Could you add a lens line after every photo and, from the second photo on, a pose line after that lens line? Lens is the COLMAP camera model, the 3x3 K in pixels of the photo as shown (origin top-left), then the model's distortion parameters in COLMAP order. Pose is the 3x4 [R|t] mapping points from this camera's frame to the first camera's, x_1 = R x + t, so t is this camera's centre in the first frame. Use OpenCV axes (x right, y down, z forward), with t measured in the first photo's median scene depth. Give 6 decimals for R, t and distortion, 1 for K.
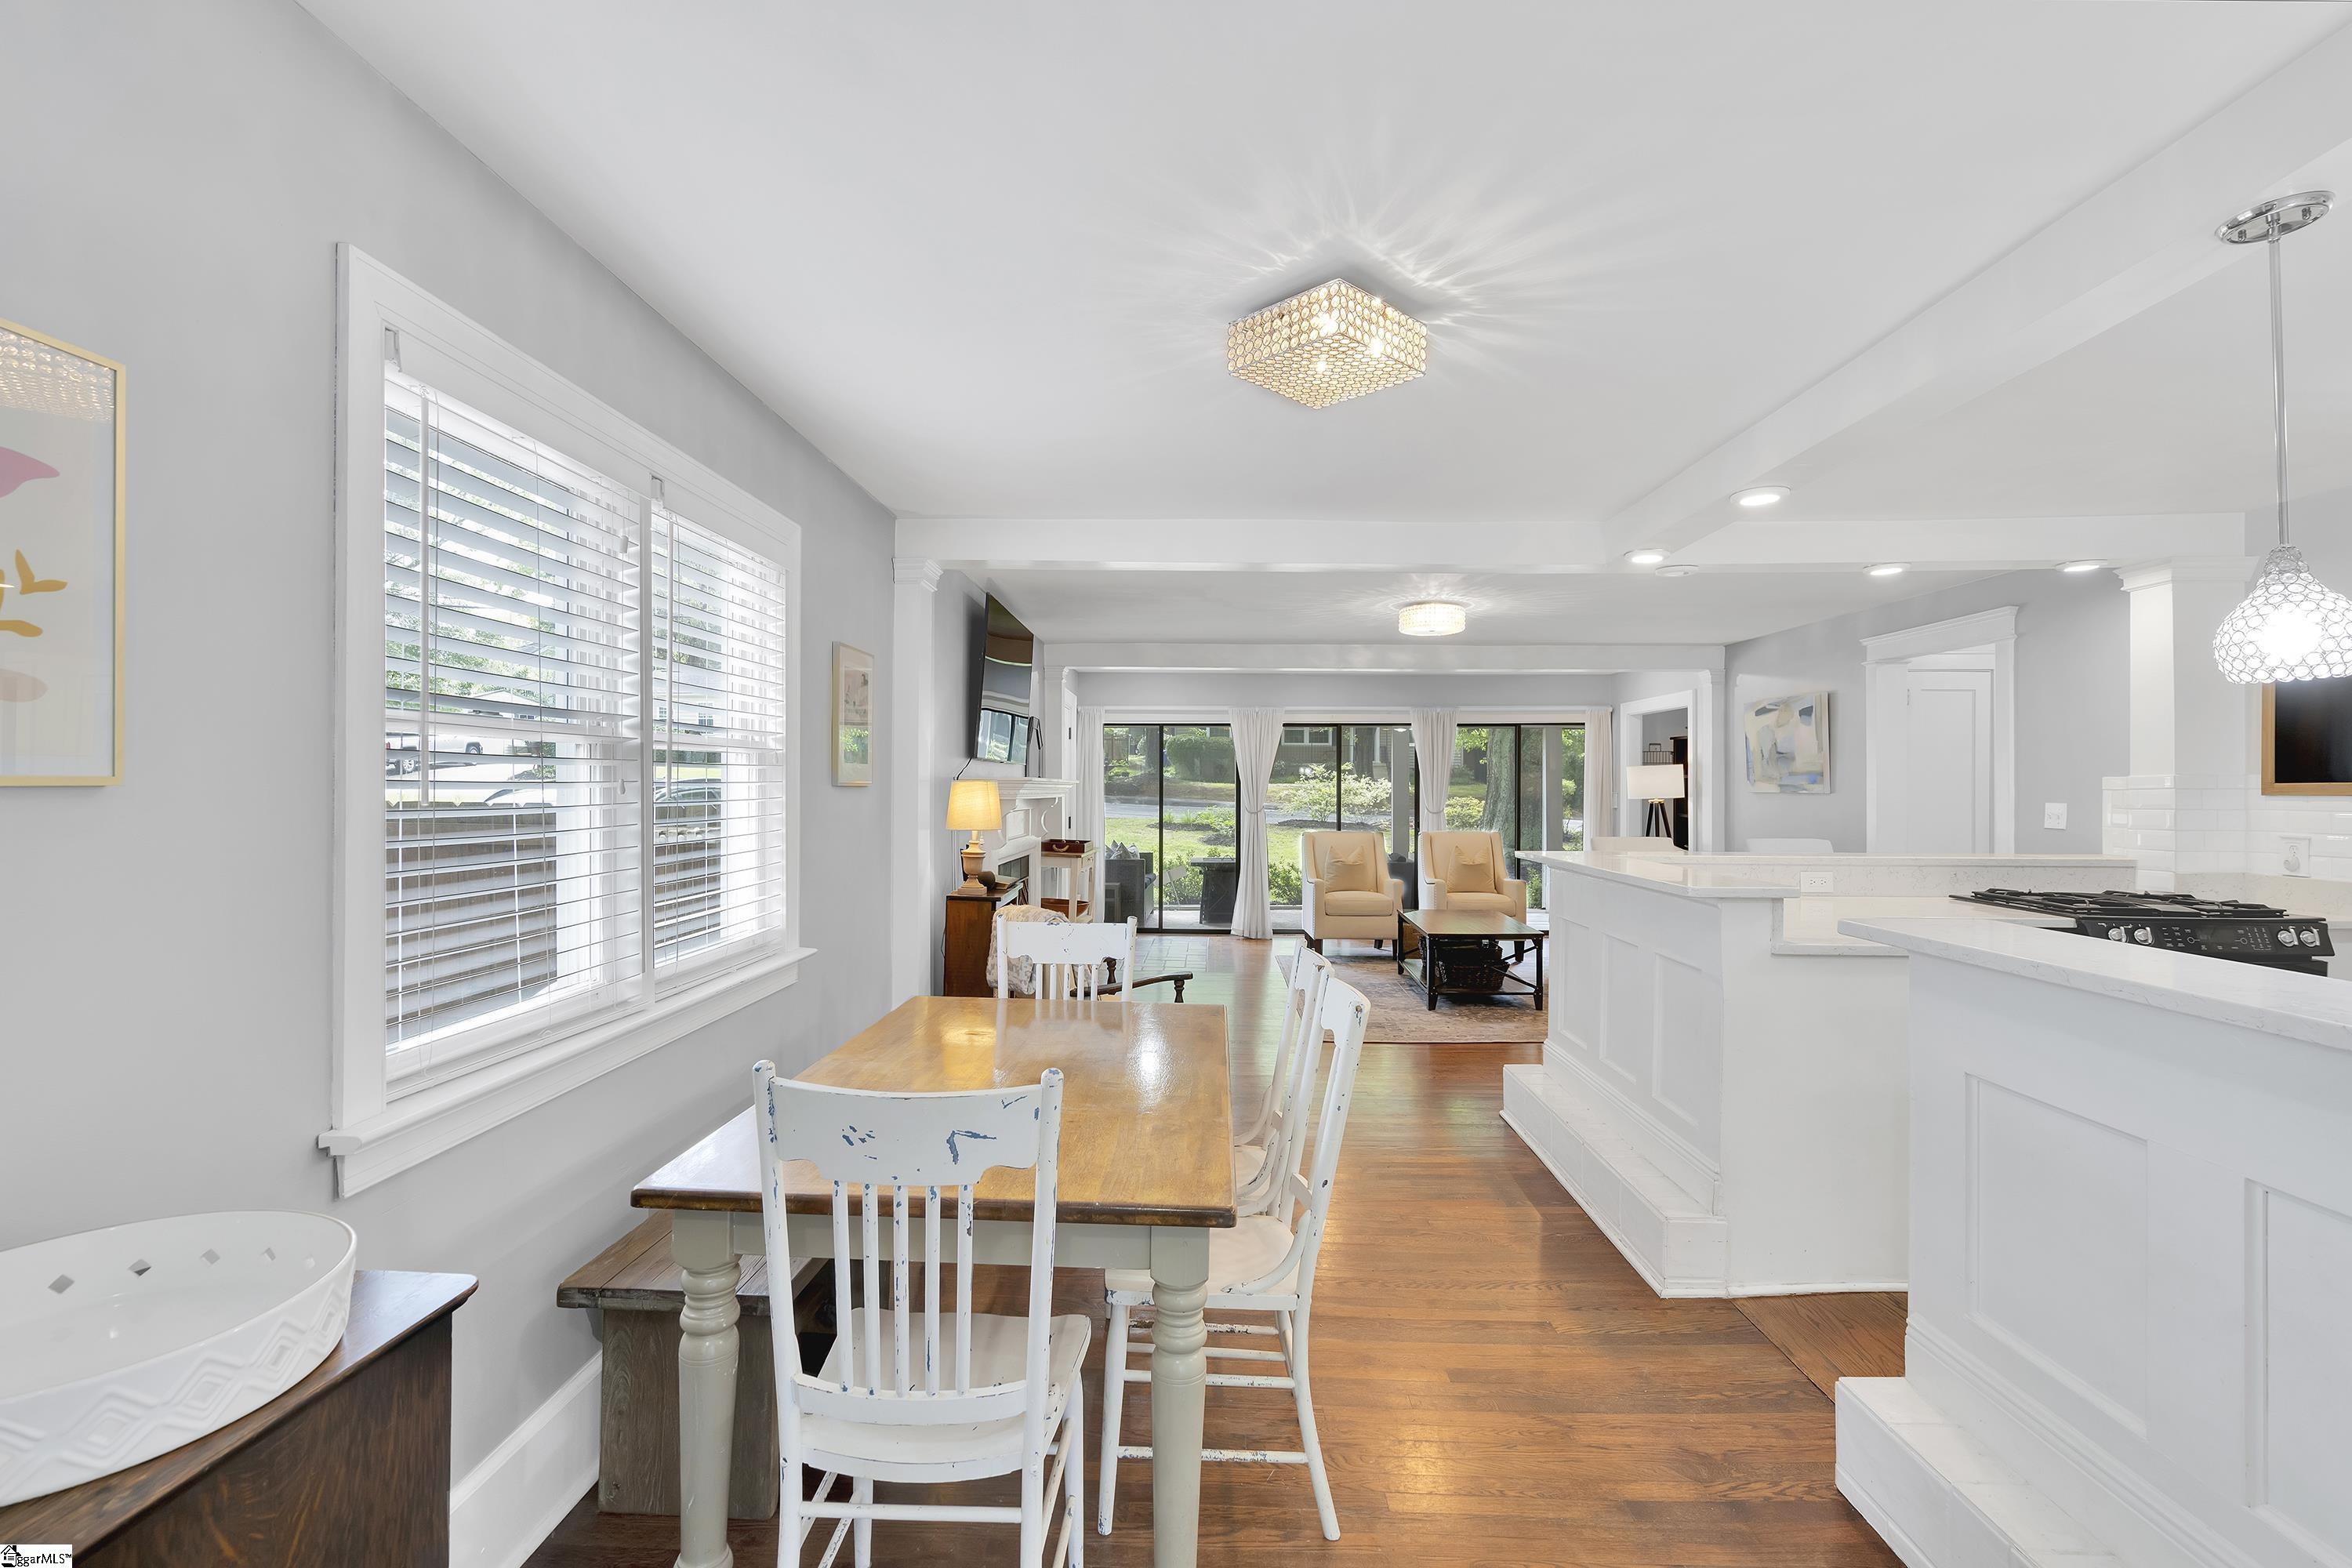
lens RADIAL K [[1064.0, 0, 1173.1], [0, 1064.0, 782.4], [0, 0, 1]] dist [-0.002390, 0.000846]
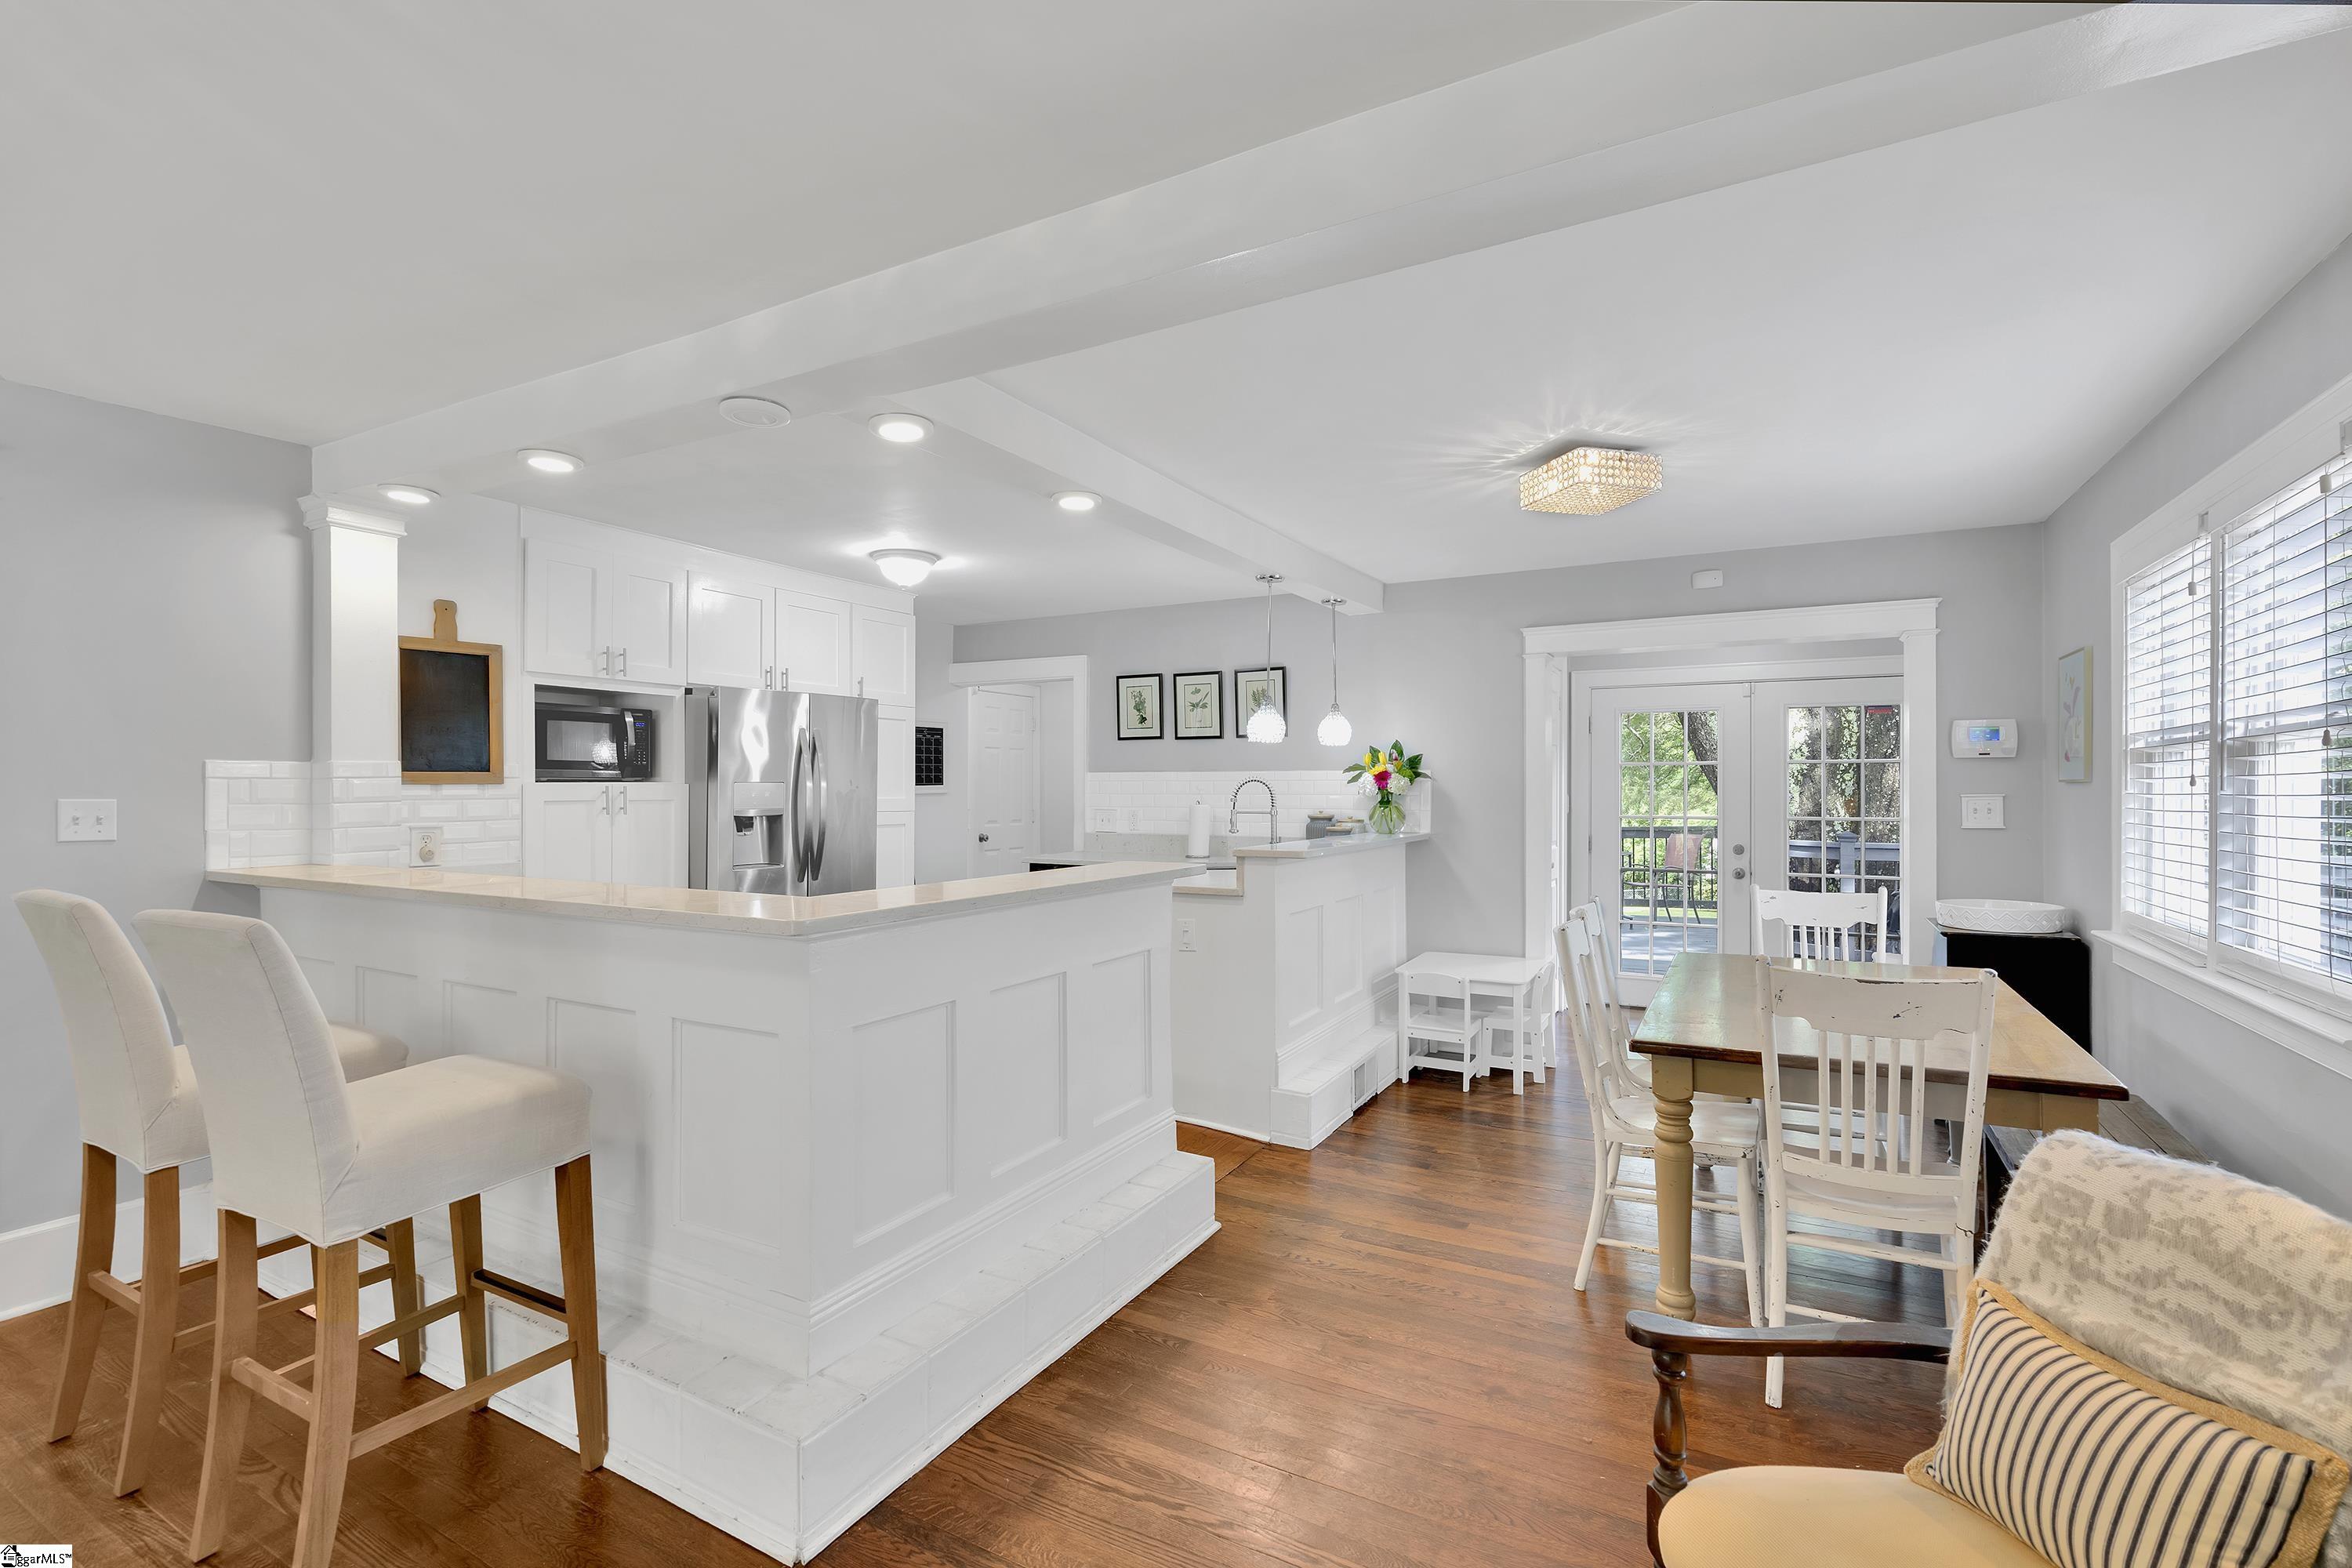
lens RADIAL K [[1064.0, 0, 1173.1], [0, 1064.0, 782.4], [0, 0, 1]] dist [-0.002390, 0.000846]
pose [[-0.886940, -0.000282, 0.461884, -0.014338], [-0.002347, 0.999990, -0.003897, 0.007557], [-0.461878, -0.004541, -0.886932, 1.534556]]
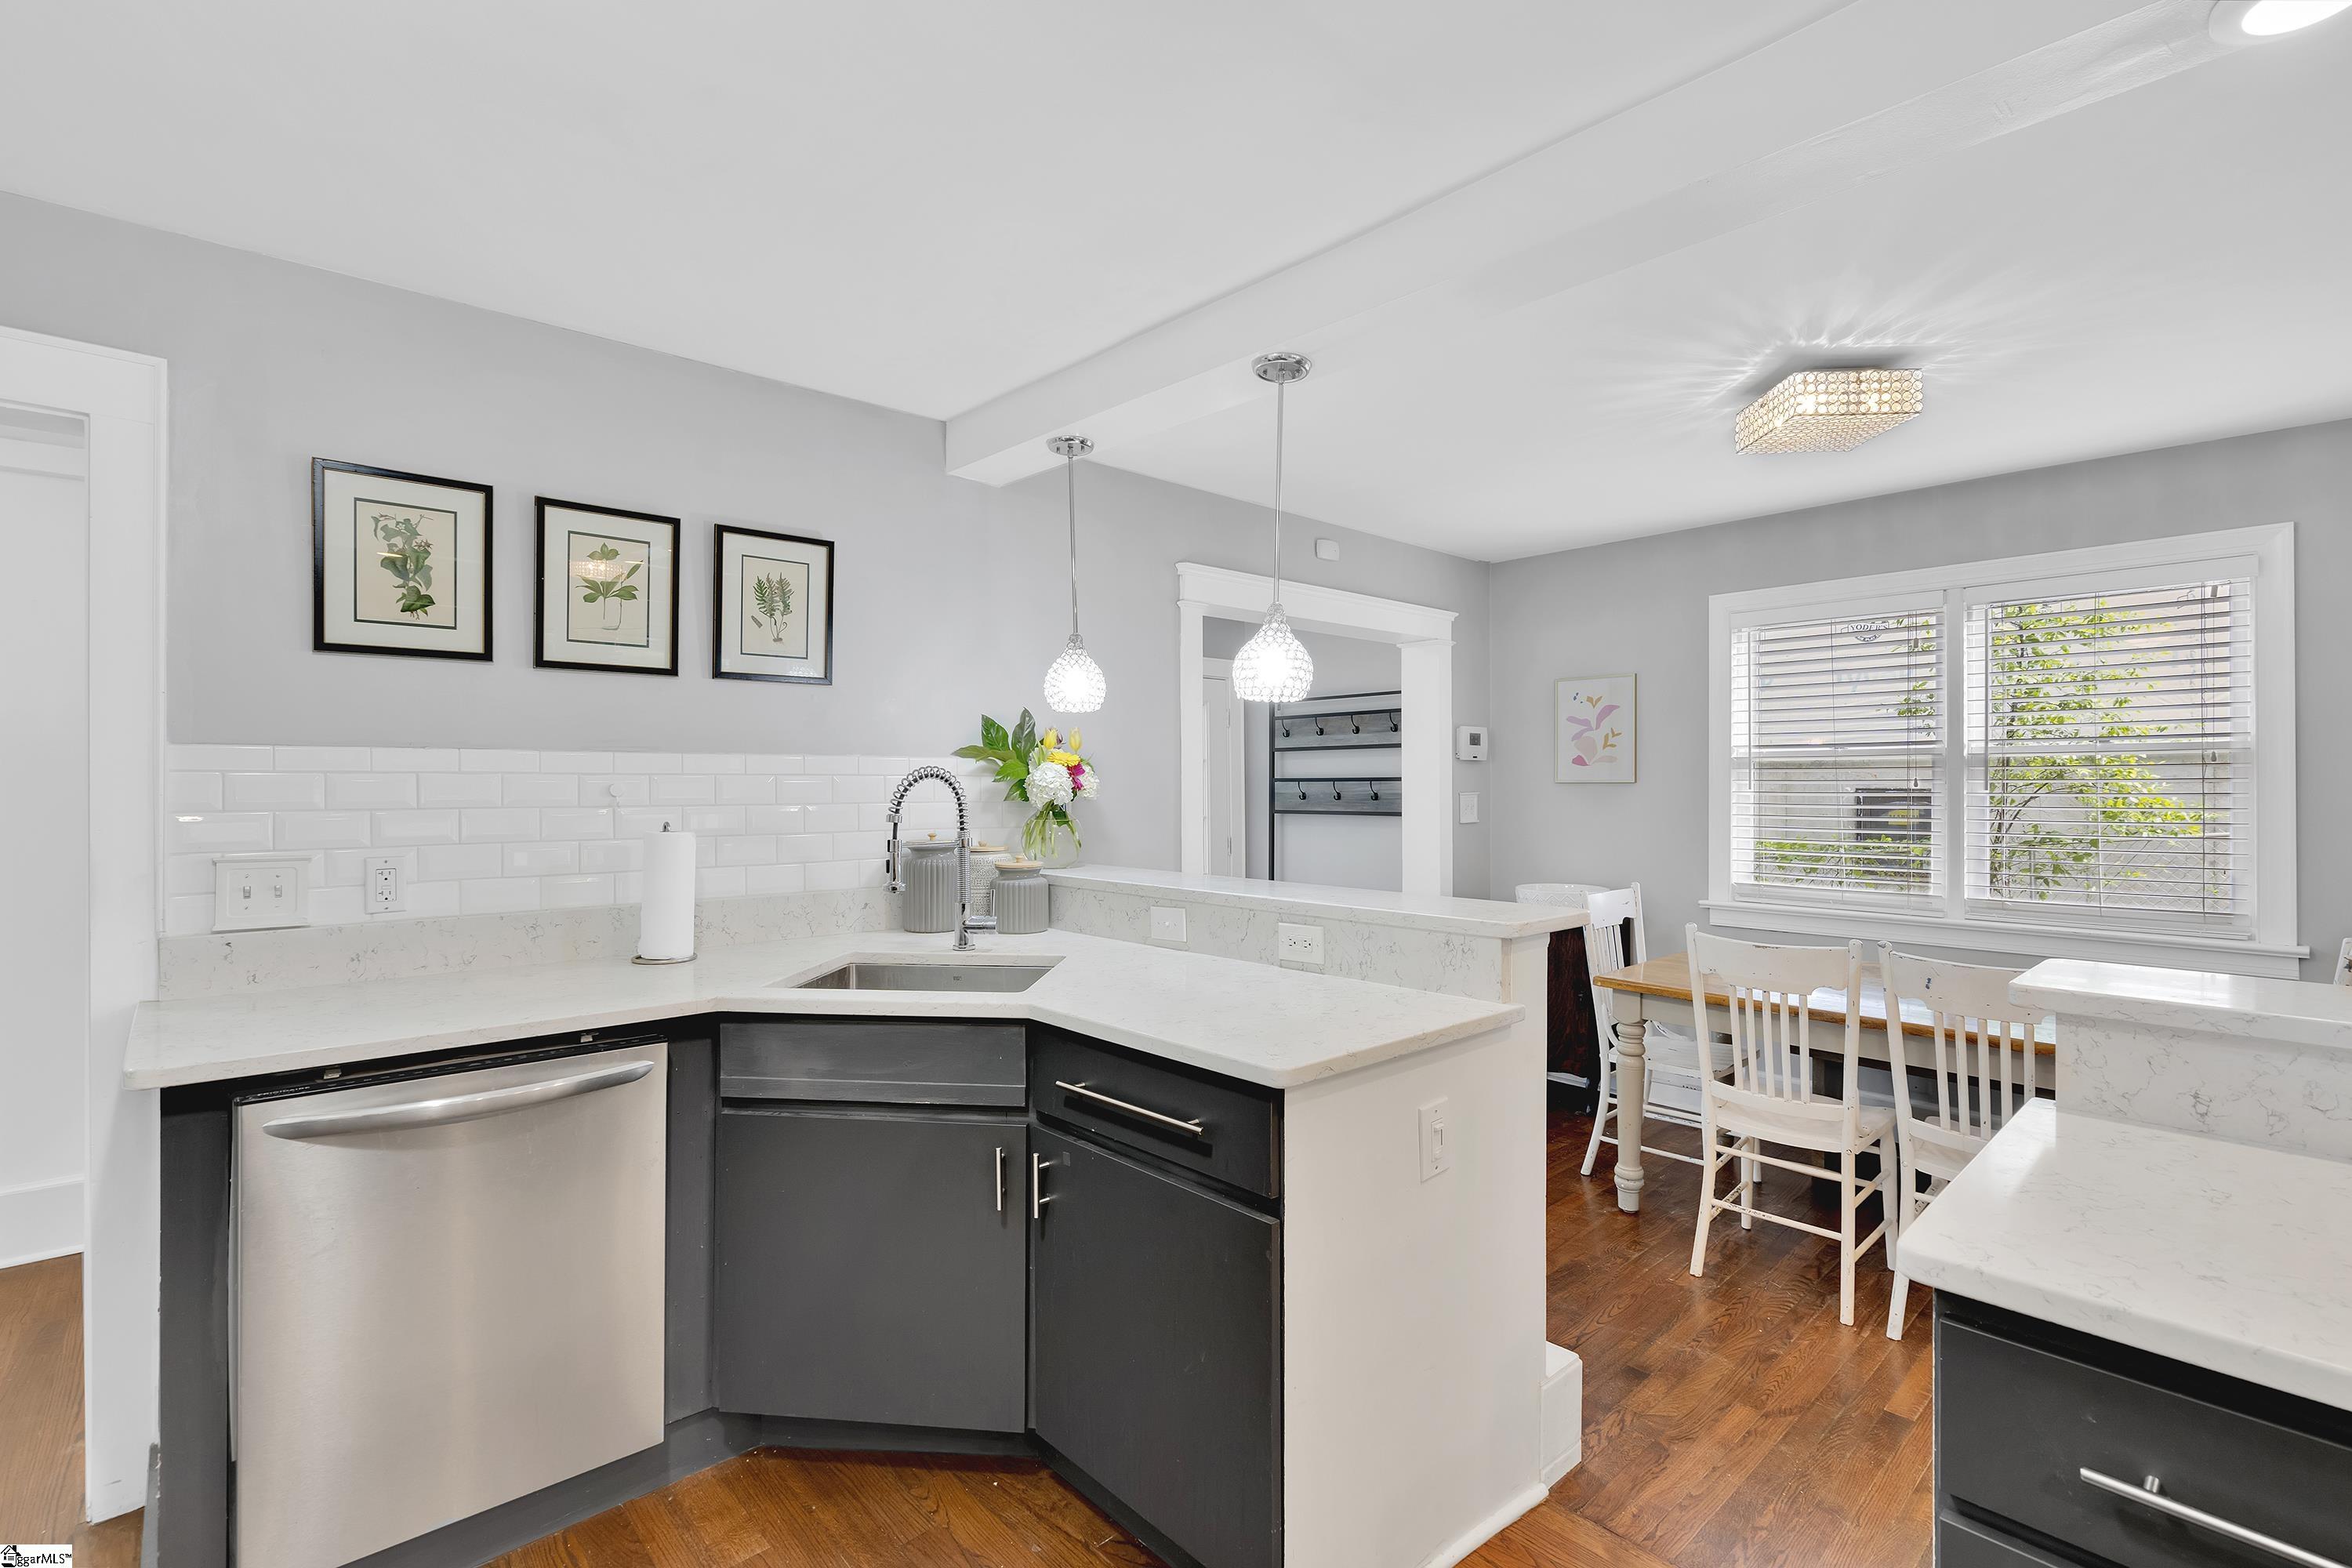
lens RADIAL K [[1064.0, 0, 1173.1], [0, 1064.0, 782.4], [0, 0, 1]] dist [-0.002390, 0.000846]
pose [[-0.720395, -0.001787, -0.693562, 0.894674], [0.001060, 0.999993, -0.003677, 0.006208], [0.693563, -0.003384, -0.720388, 0.806964]]
